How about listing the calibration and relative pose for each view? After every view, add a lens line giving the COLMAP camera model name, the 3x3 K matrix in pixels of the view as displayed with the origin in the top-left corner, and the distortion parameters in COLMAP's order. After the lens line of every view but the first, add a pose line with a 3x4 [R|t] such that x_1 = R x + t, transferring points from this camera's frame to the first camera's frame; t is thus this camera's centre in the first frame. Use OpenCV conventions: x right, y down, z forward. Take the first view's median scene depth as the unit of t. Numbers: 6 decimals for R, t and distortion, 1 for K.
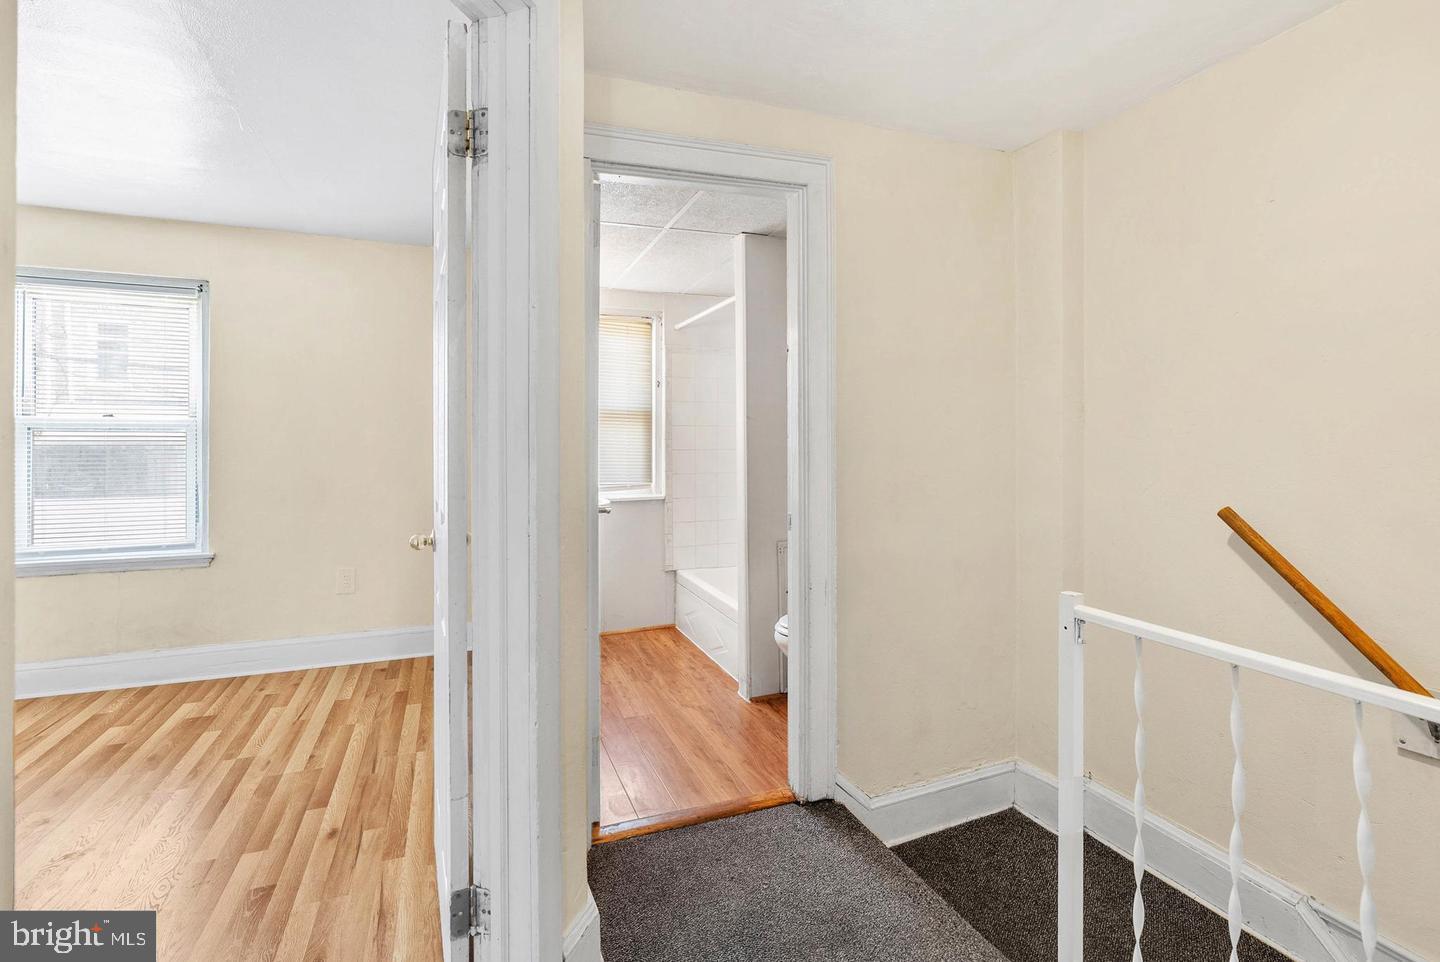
lens RADIAL K [[652.2, 0, 720.4], [0, 652.2, 447.5], [0, 0, 1]] dist [-0.002692, 0.000000]
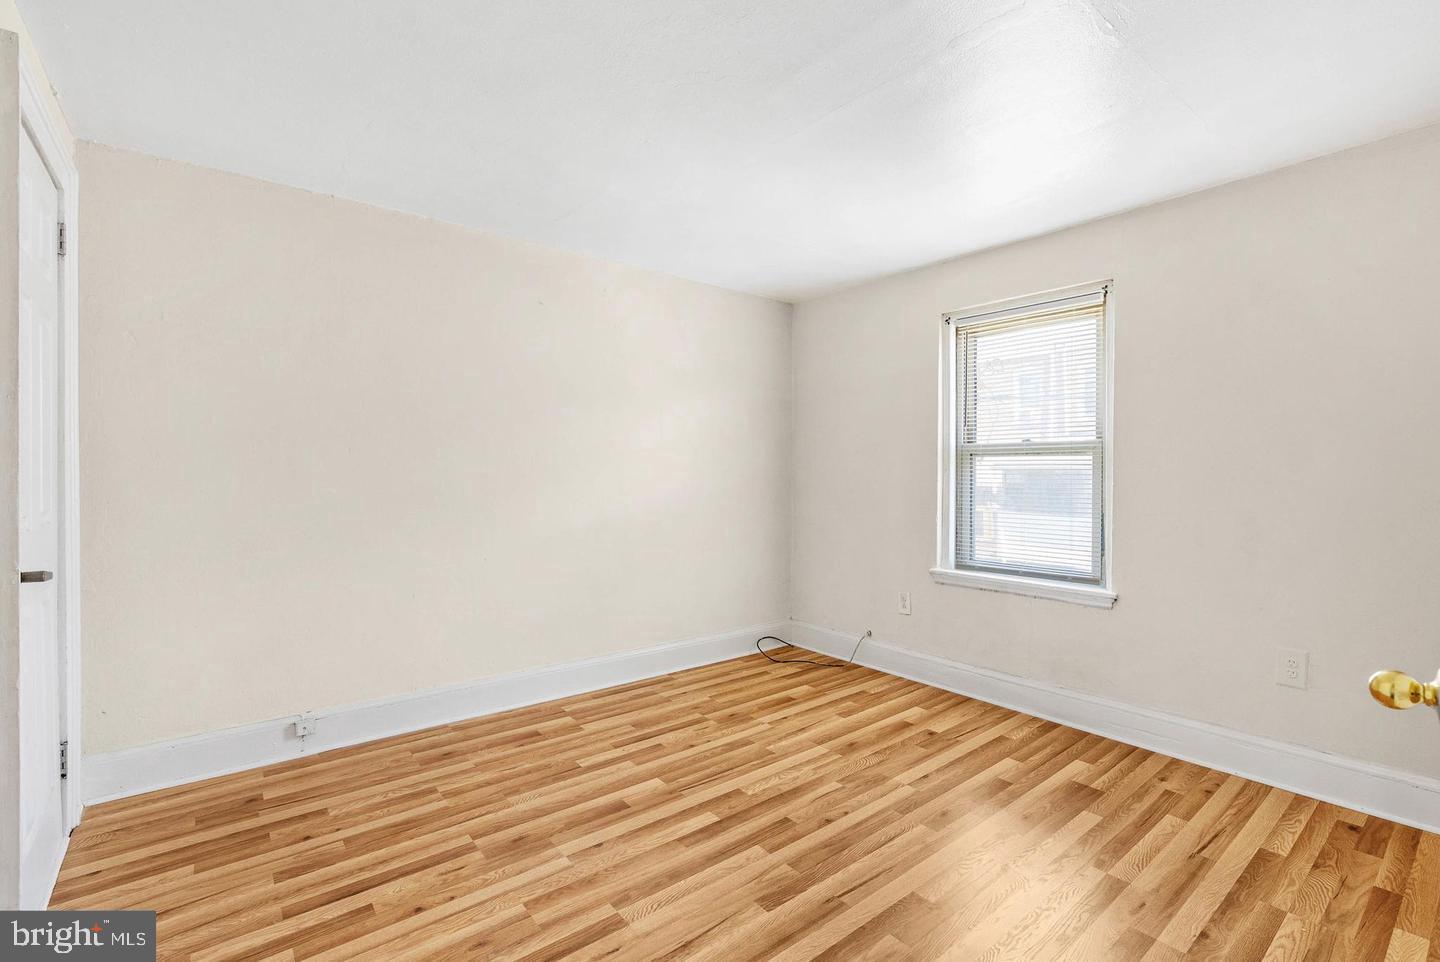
lens RADIAL K [[655.7, 0, 720.0], [0, 655.7, 481.0], [0, 0, 1]] dist [-0.003988, 0.000808]
pose [[0.286147, 0.011383, -0.958118, -0.108714], [-0.000473, 0.999931, 0.011739, 0.002804], [0.958186, -0.002906, 0.286133, 0.272082]]
